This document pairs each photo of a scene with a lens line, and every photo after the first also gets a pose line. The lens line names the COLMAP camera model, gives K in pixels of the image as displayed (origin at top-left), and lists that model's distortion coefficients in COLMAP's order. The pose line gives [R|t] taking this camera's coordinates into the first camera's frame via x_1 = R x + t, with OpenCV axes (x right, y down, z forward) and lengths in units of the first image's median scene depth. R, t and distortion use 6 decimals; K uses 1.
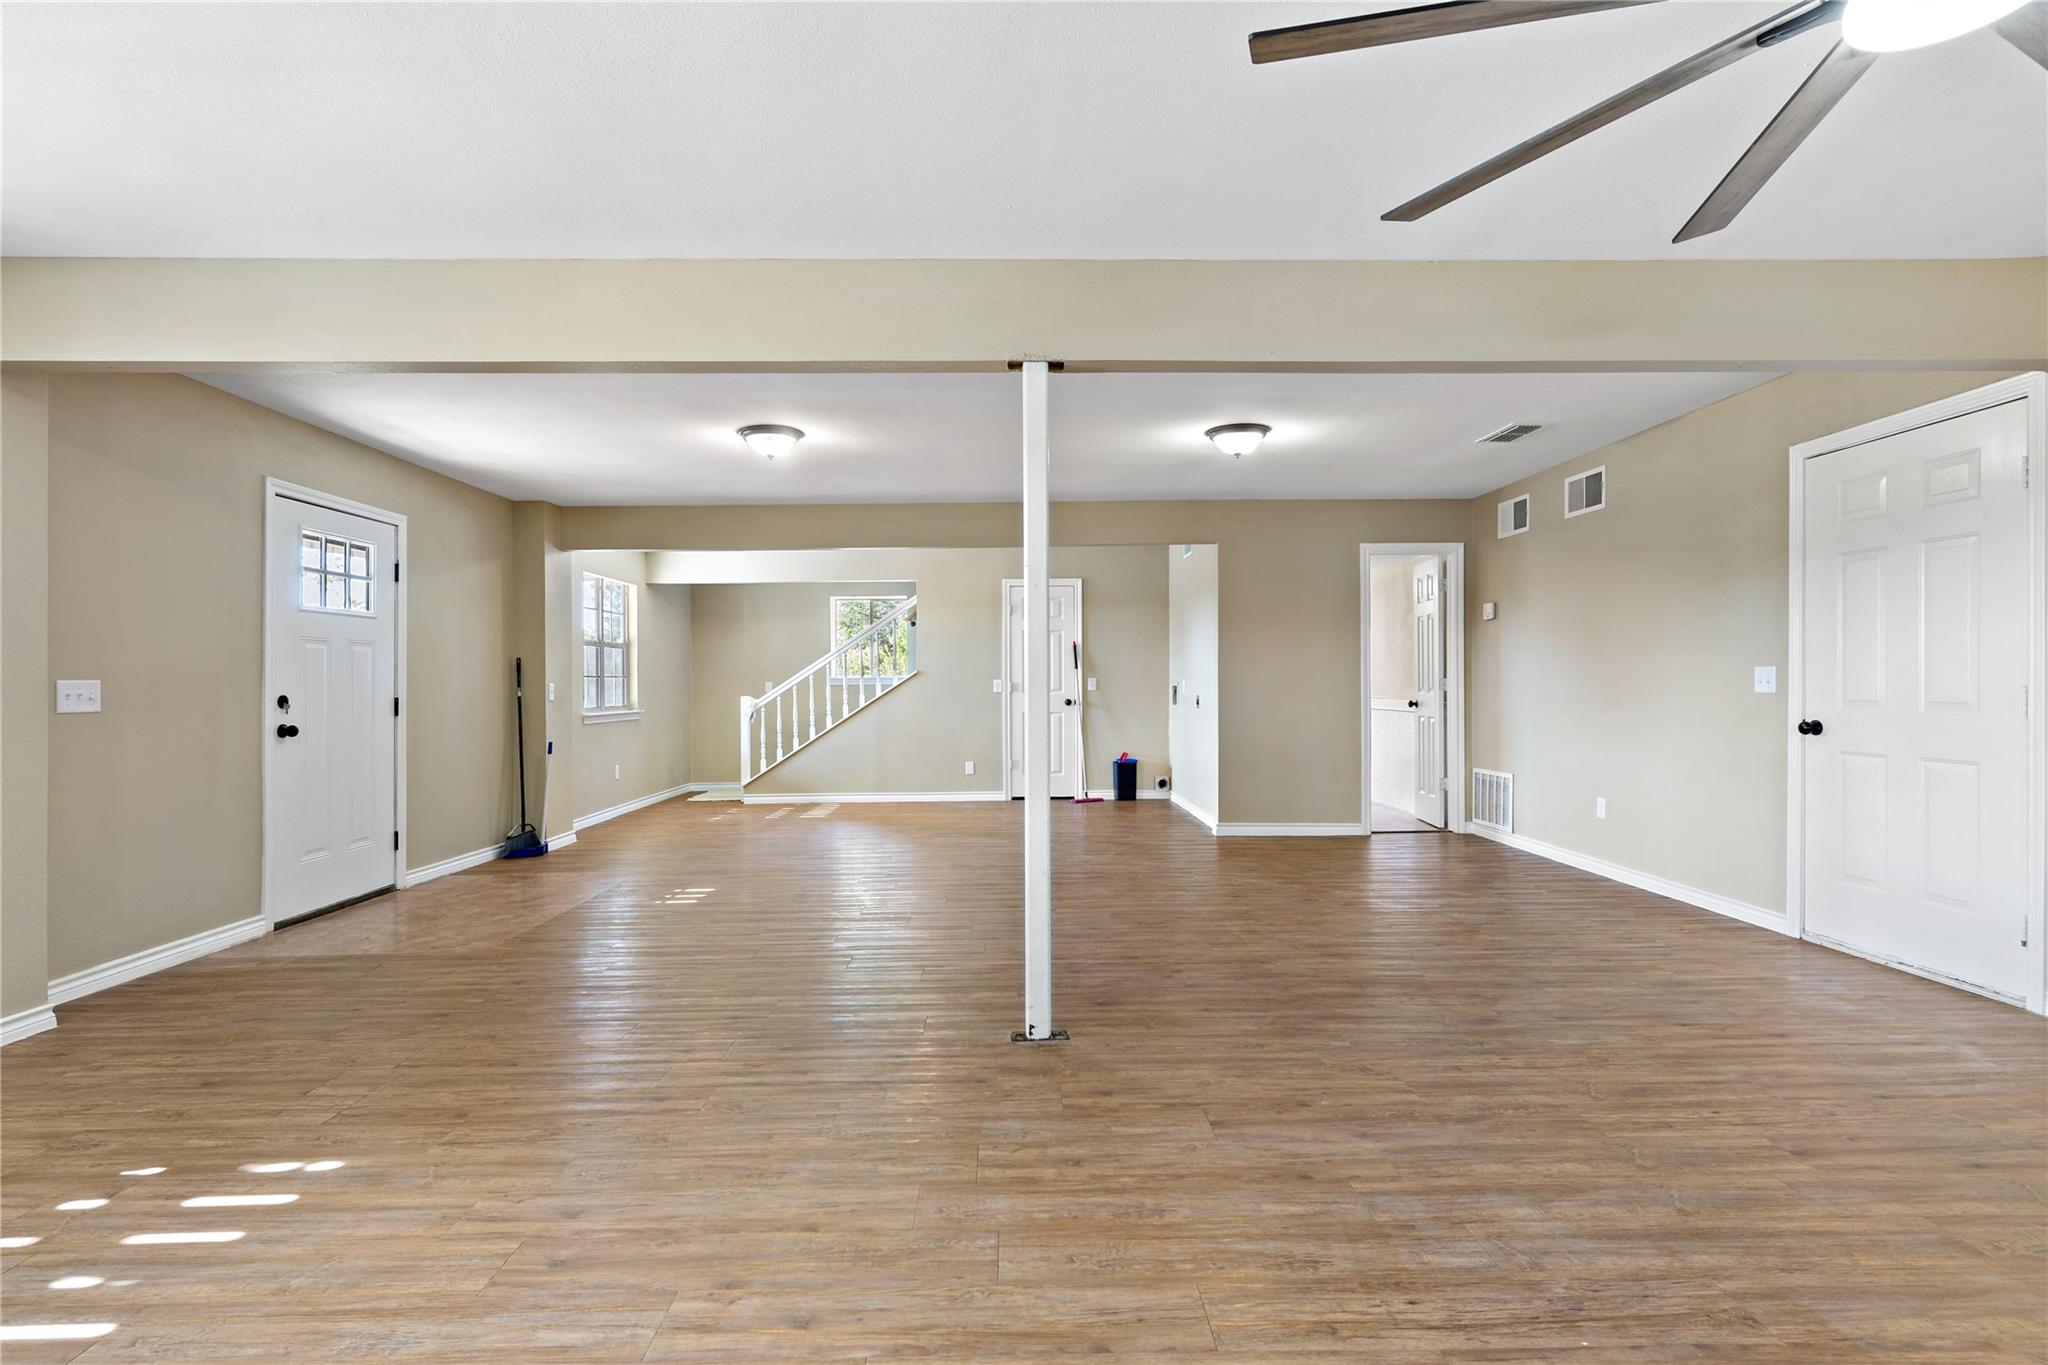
lens RADIAL K [[981.3, 0, 1024.4], [0, 981.3, 678.7], [0, 0, 1]] dist [-0.001990, 0.002240]
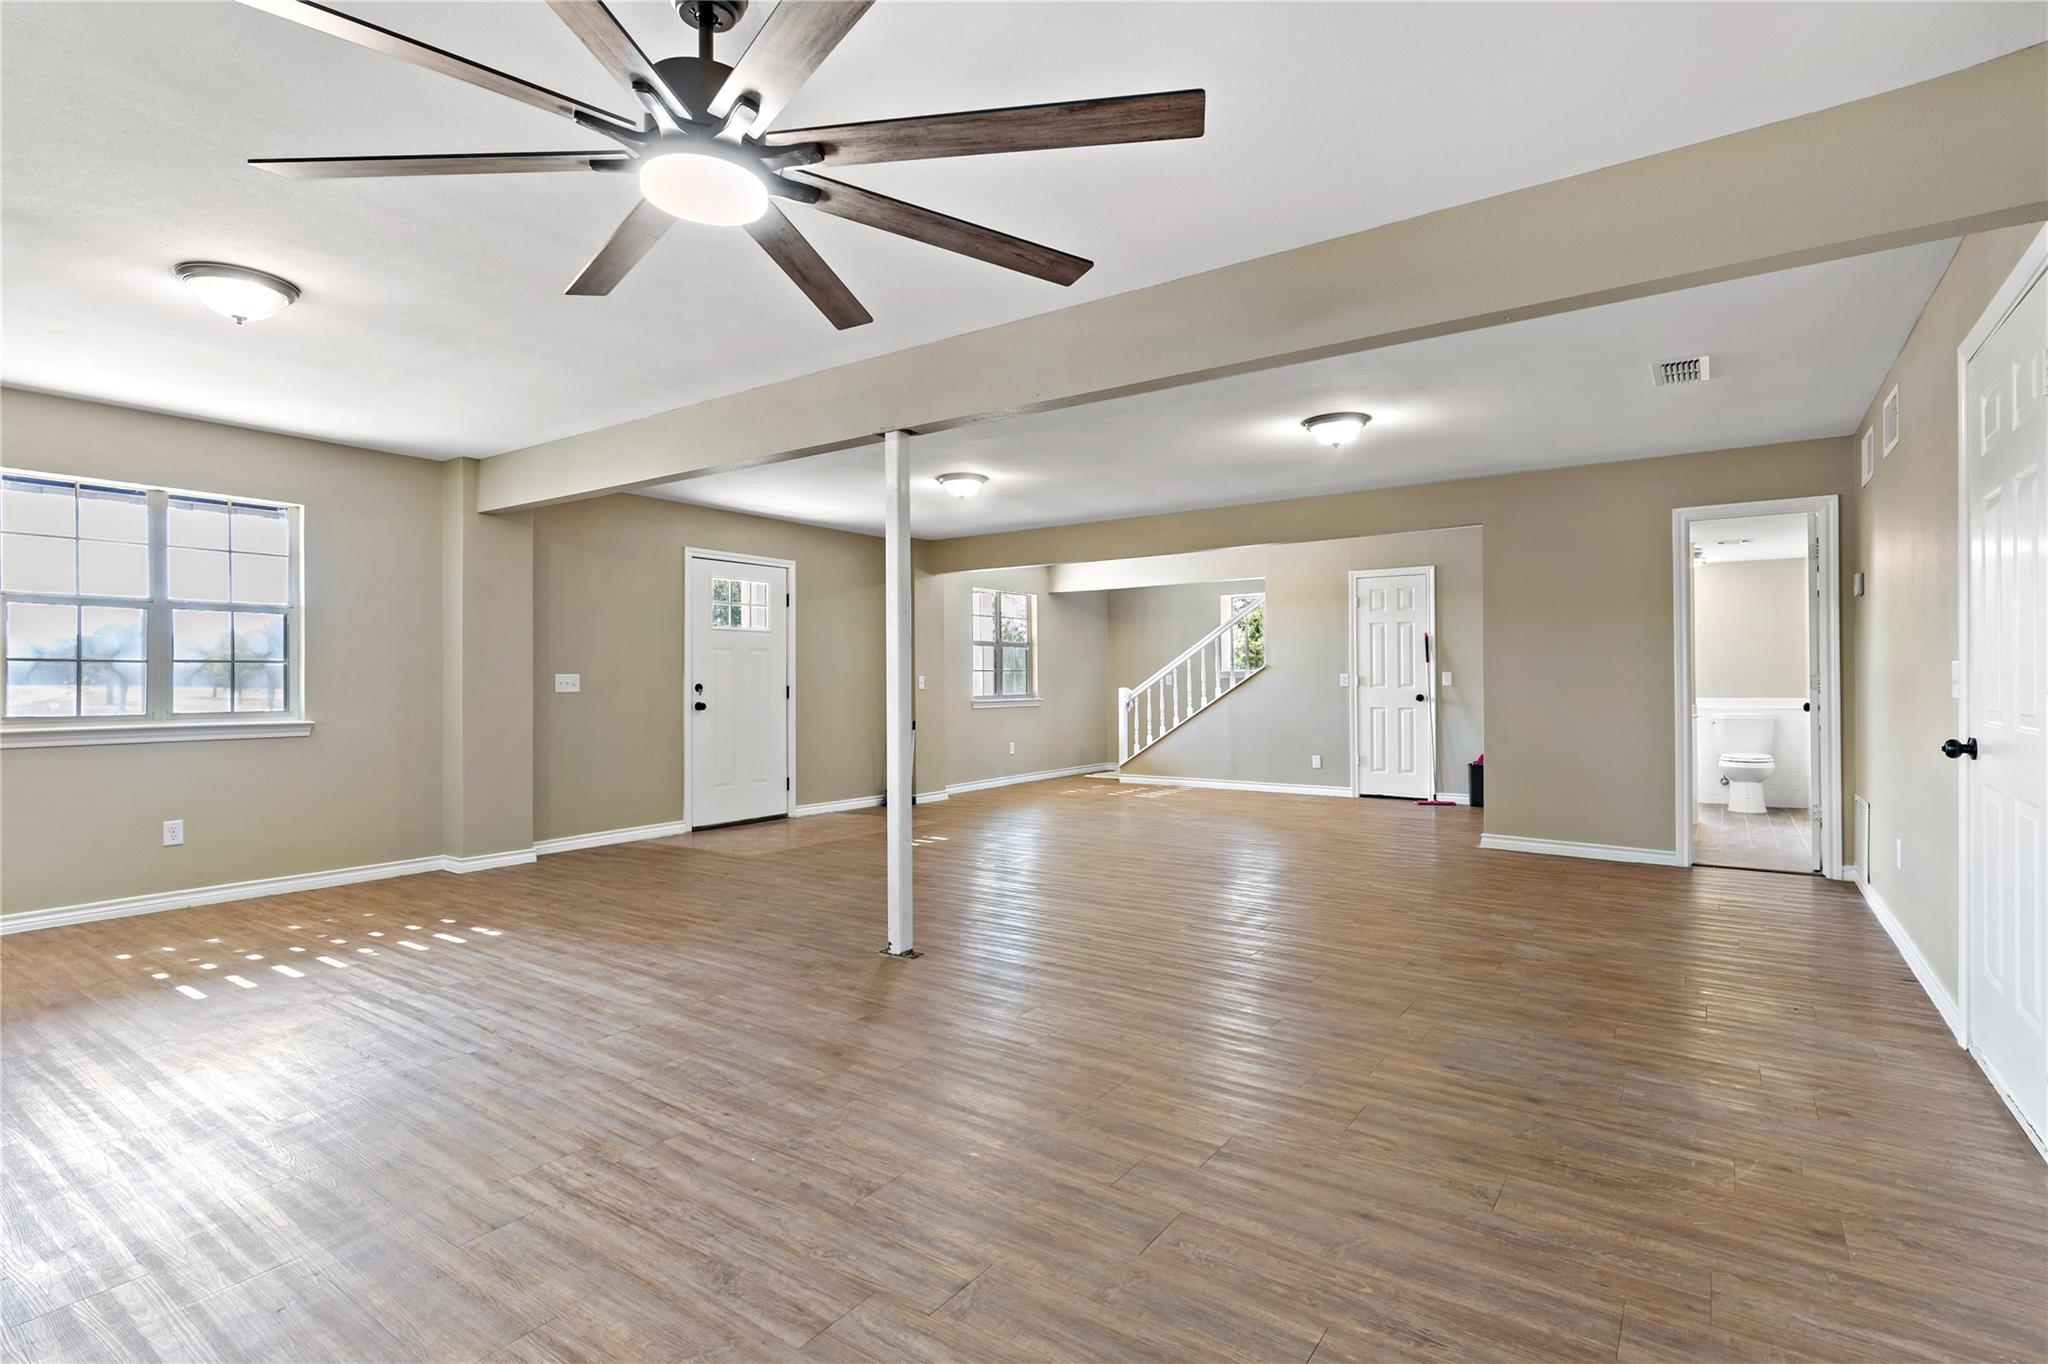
lens RADIAL K [[981.3, 0, 1029.2], [0, 981.3, 681.7], [0, 0, 1]] dist [-0.001990, 0.002240]
pose [[0.808173, 0.007613, -0.588895, 0.392265], [-0.000170, 0.999919, 0.012693, -0.004135], [0.588945, -0.010157, 0.808110, 0.025659]]
